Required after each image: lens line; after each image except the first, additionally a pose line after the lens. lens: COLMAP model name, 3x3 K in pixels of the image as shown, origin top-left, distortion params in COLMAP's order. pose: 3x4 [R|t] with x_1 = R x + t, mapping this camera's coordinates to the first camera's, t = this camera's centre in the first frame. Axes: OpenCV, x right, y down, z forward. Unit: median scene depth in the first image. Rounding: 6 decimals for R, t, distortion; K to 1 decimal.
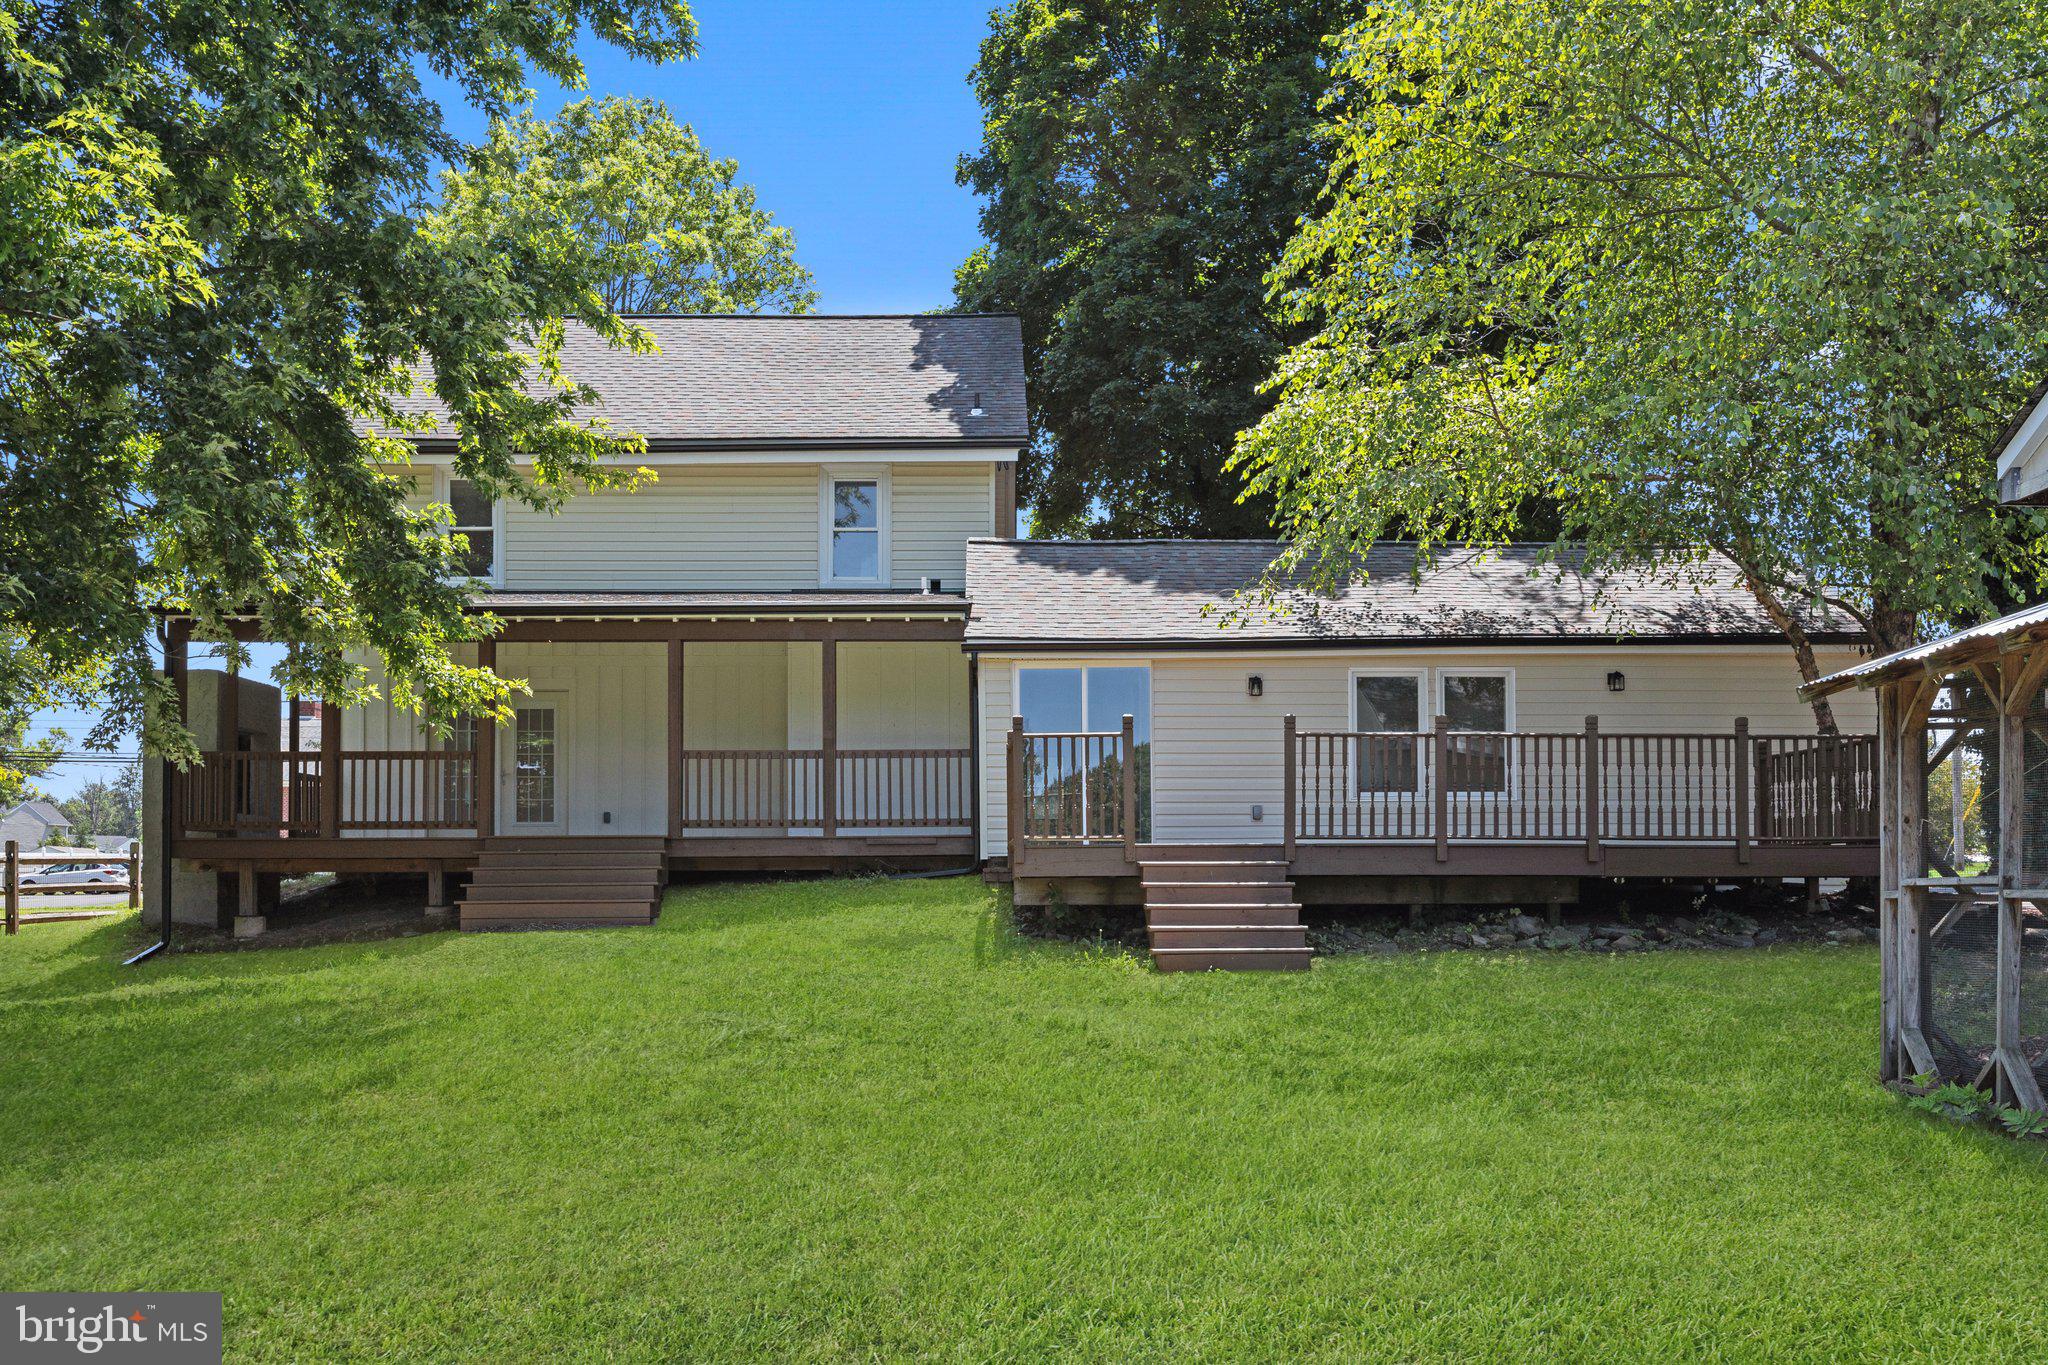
lens RADIAL K [[1788.3, 0, 1024.0], [0, 1788.3, 682.5], [0, 0, 1]] dist [0.112124, -0.194061]
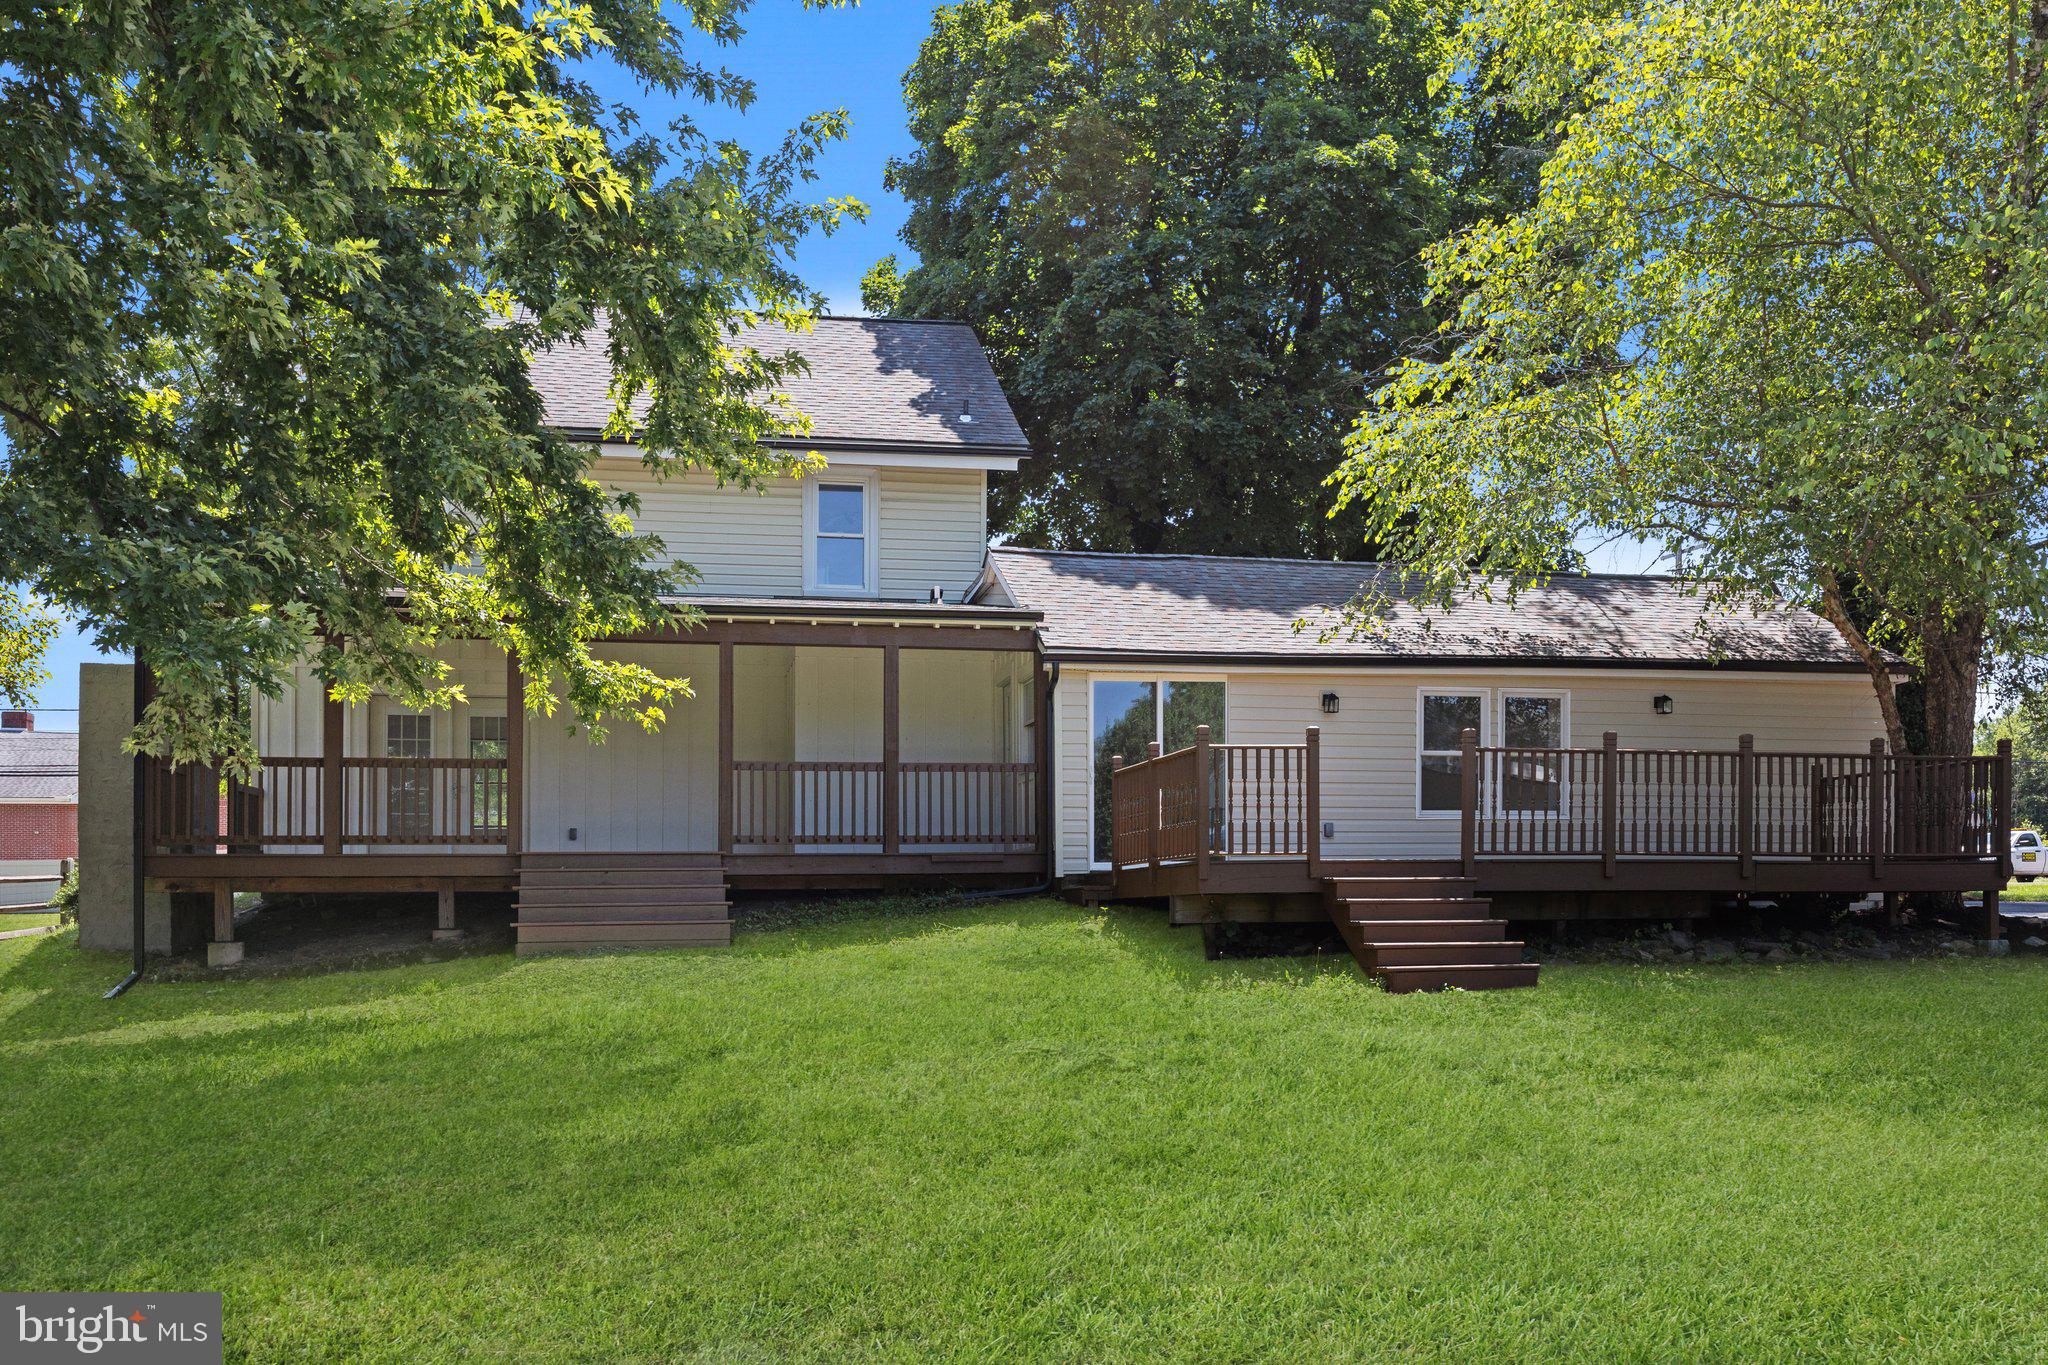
lens RADIAL K [[1690.6, 0, 1024.3], [0, 1690.6, 740.3], [0, 0, 1]] dist [0.081167, 0.001666]
pose [[0.981074, 0.012961, 0.193198, -0.215016], [-0.017006, 0.999669, 0.019290, 0.007443], [-0.192884, -0.022211, 0.980970, 0.104257]]
